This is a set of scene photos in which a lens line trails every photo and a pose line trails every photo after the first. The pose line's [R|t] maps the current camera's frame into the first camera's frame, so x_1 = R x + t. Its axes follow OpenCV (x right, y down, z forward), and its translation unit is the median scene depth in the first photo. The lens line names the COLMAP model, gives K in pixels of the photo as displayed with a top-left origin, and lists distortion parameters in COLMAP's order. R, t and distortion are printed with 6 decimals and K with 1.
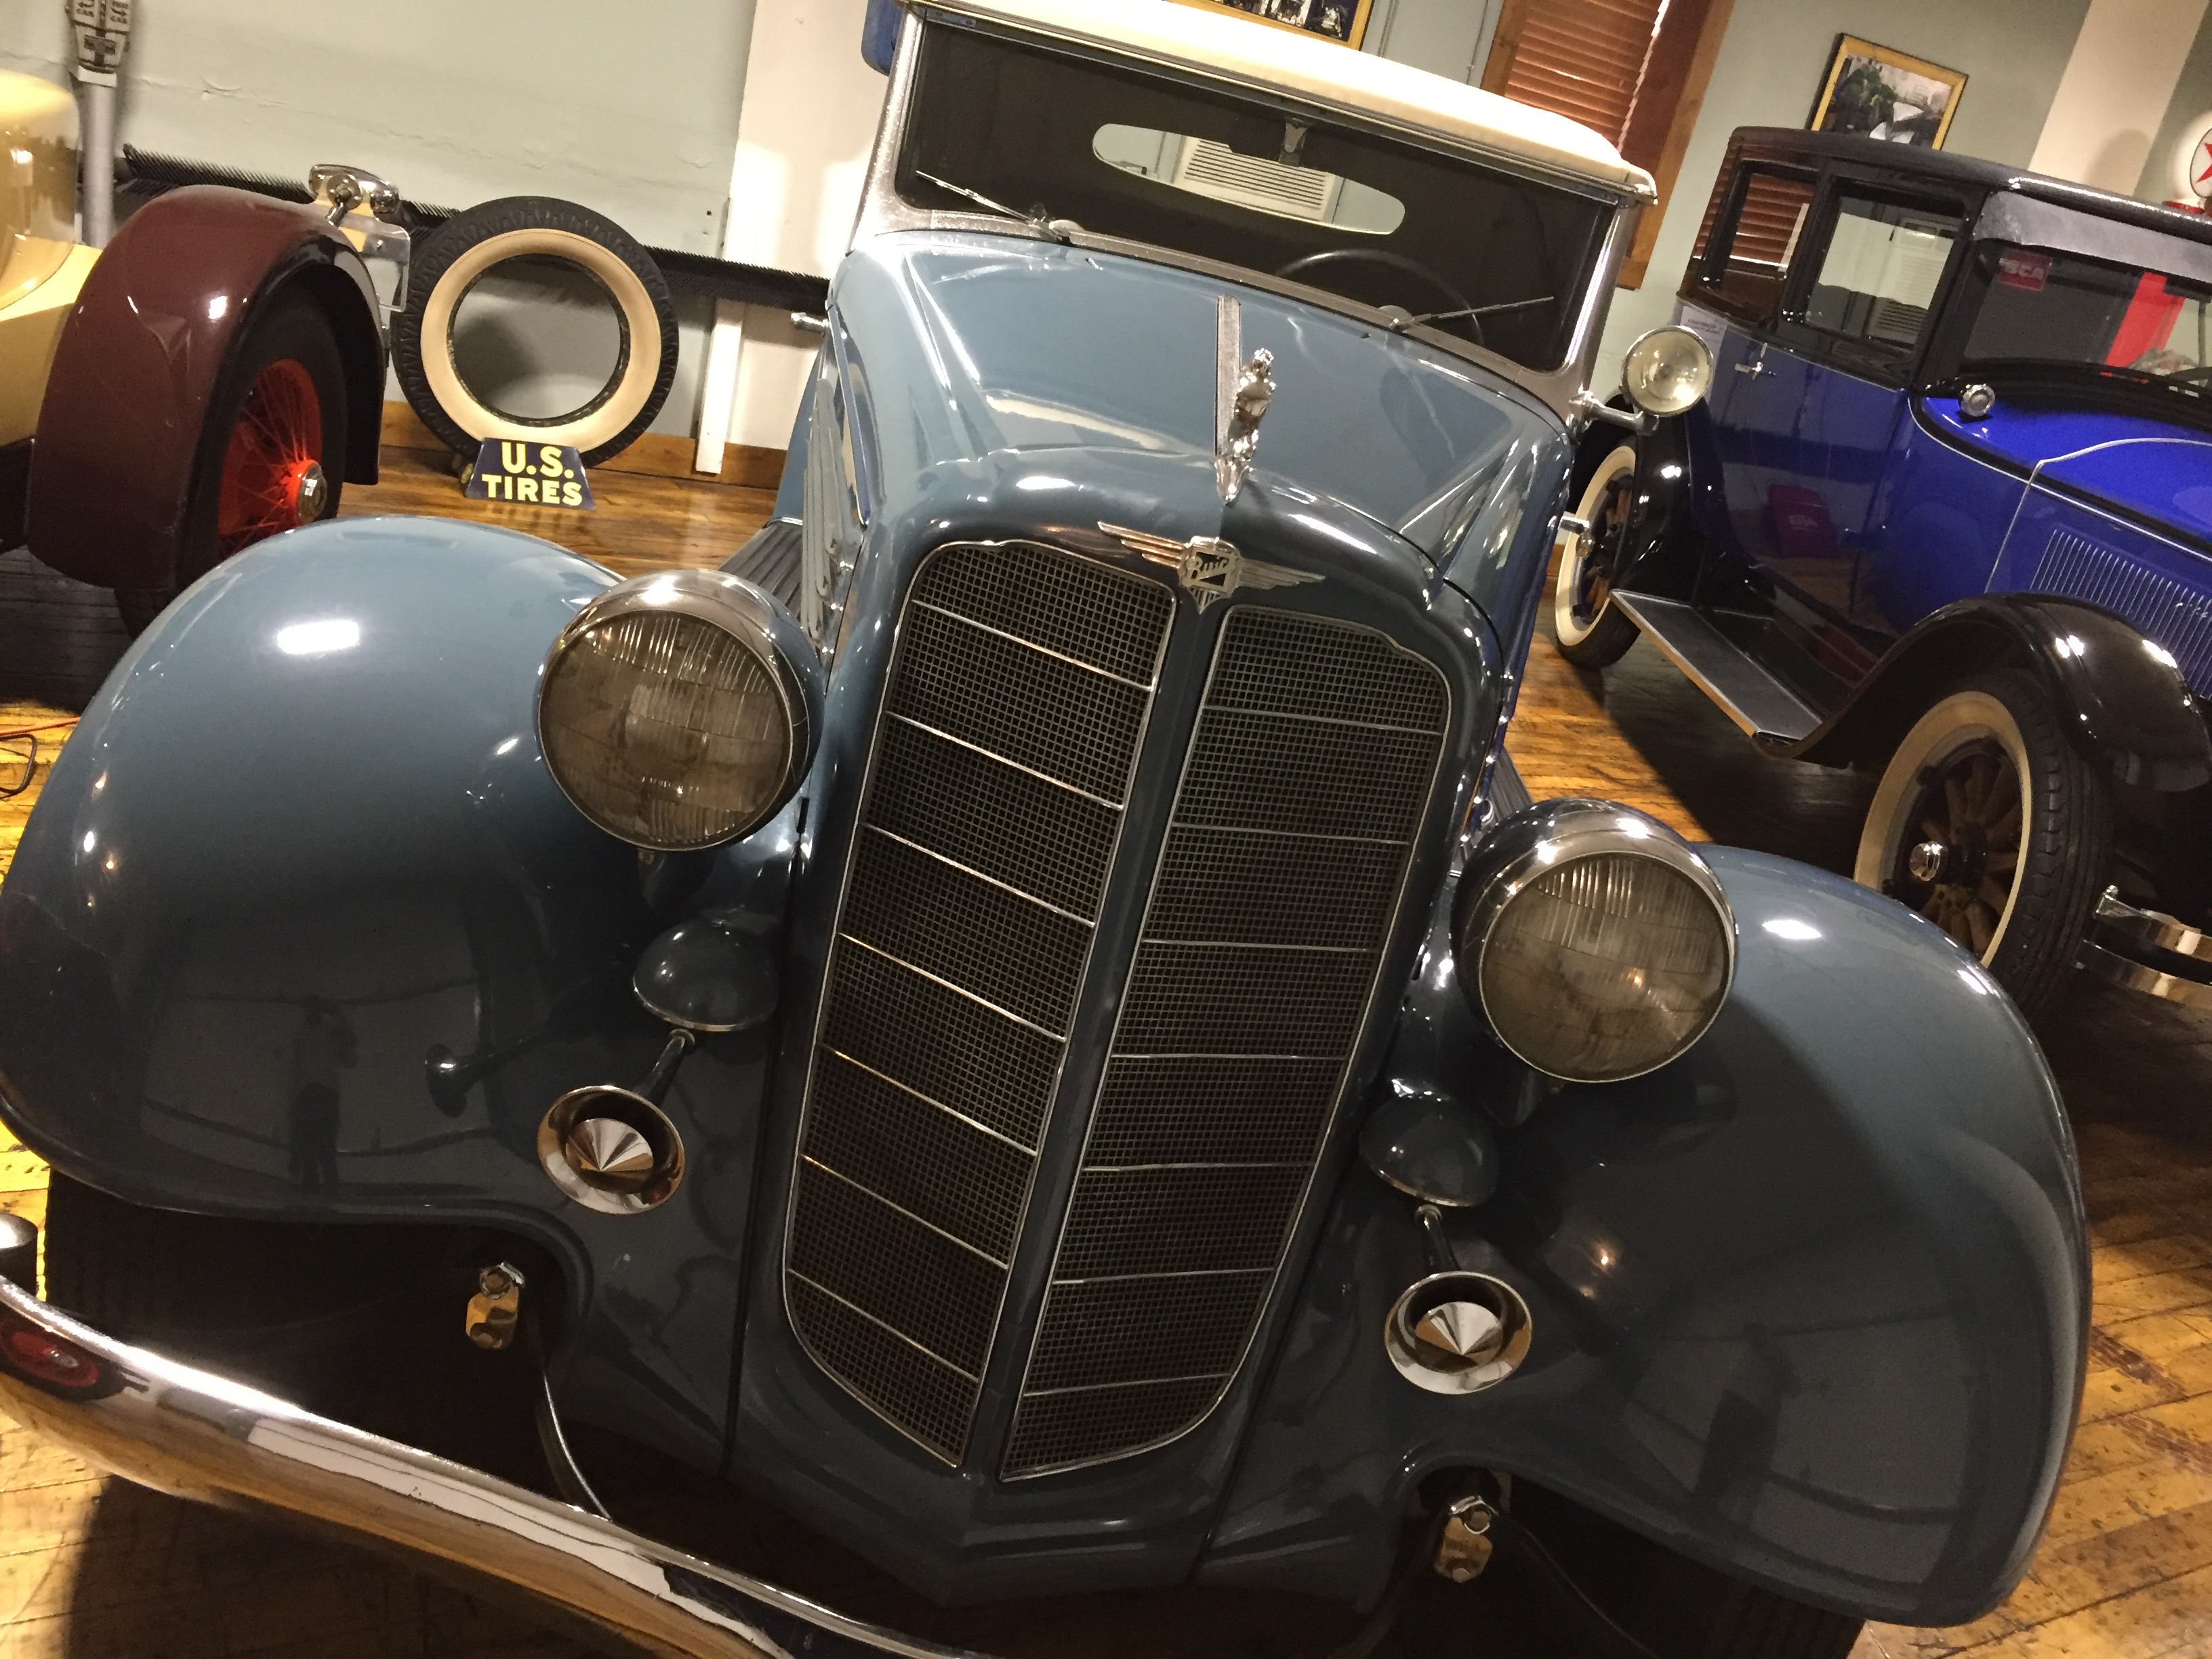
lens RADIAL K [[1875.1, 0, 1106.0], [0, 1875.1, 829.5], [0, 0, 1]] dist [0.076630, -0.097589]
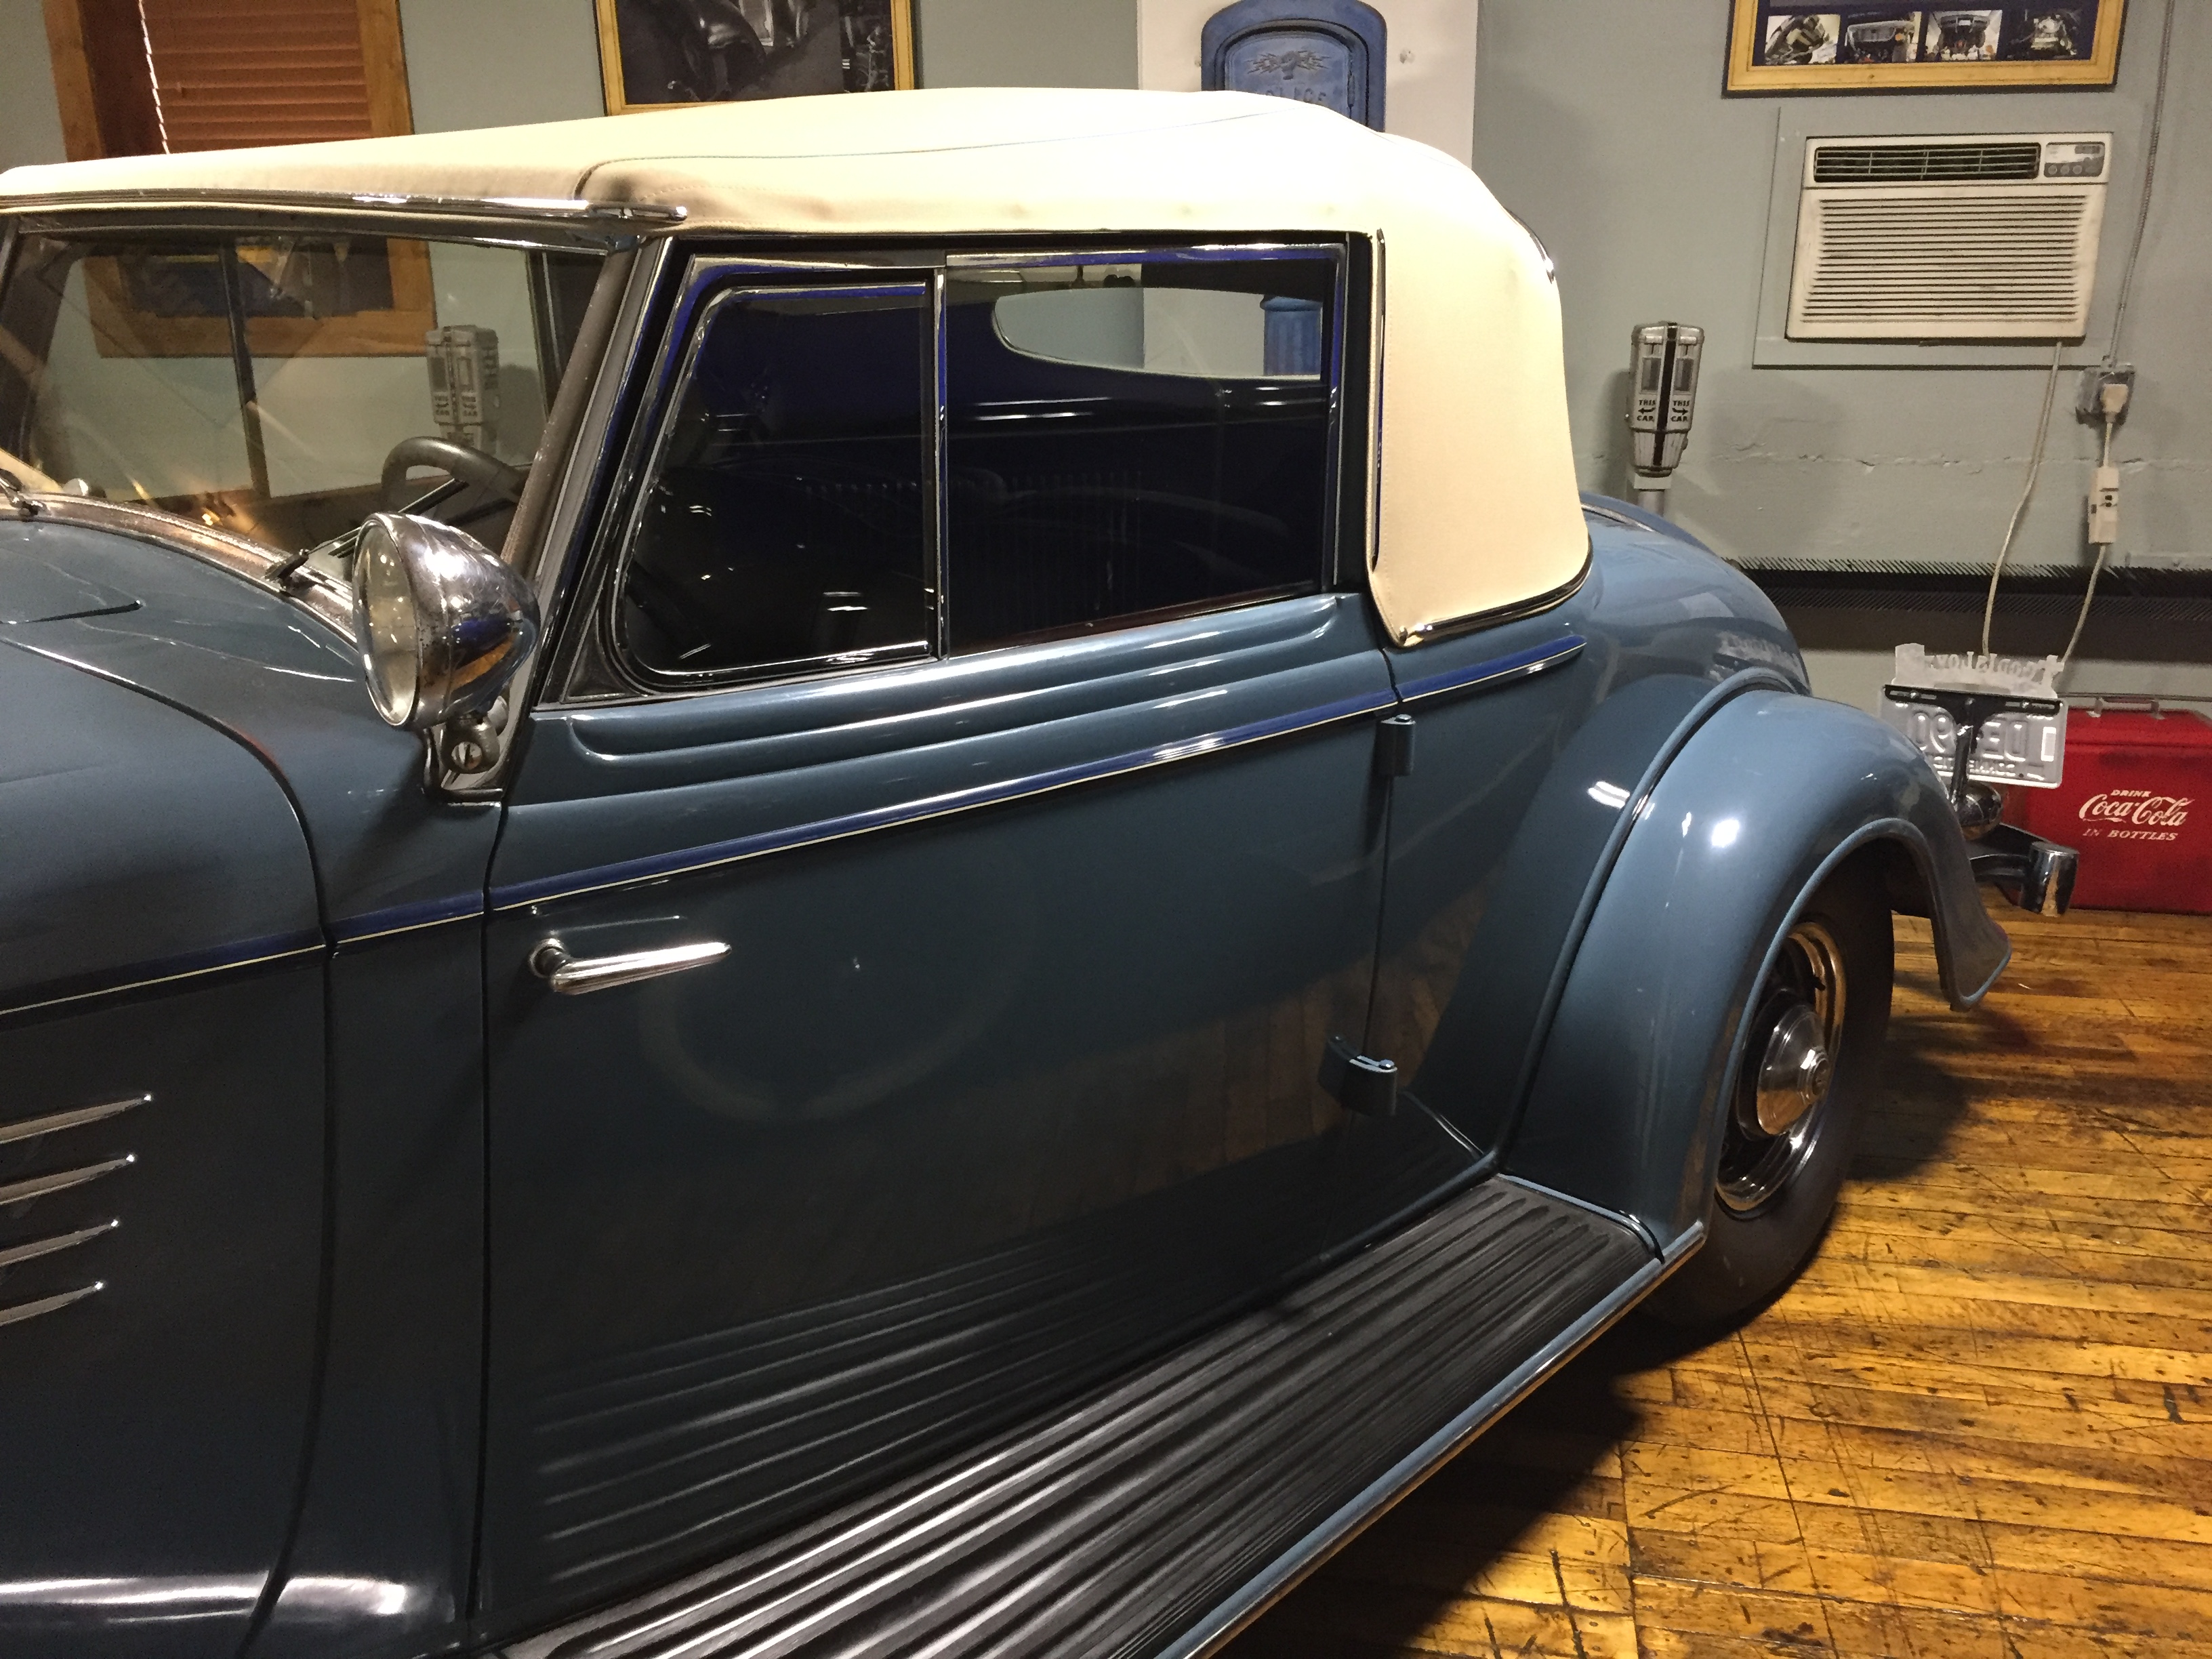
lens RADIAL K [[1875.1, 0, 1106.0], [0, 1875.1, 829.5], [0, 0, 1]] dist [0.076630, -0.097589]
pose [[0.750000, -0.037137, -0.660394, 0.346291], [-0.055161, 0.991433, -0.118398, -0.084580], [0.659134, 0.125226, 0.741526, 0.420441]]
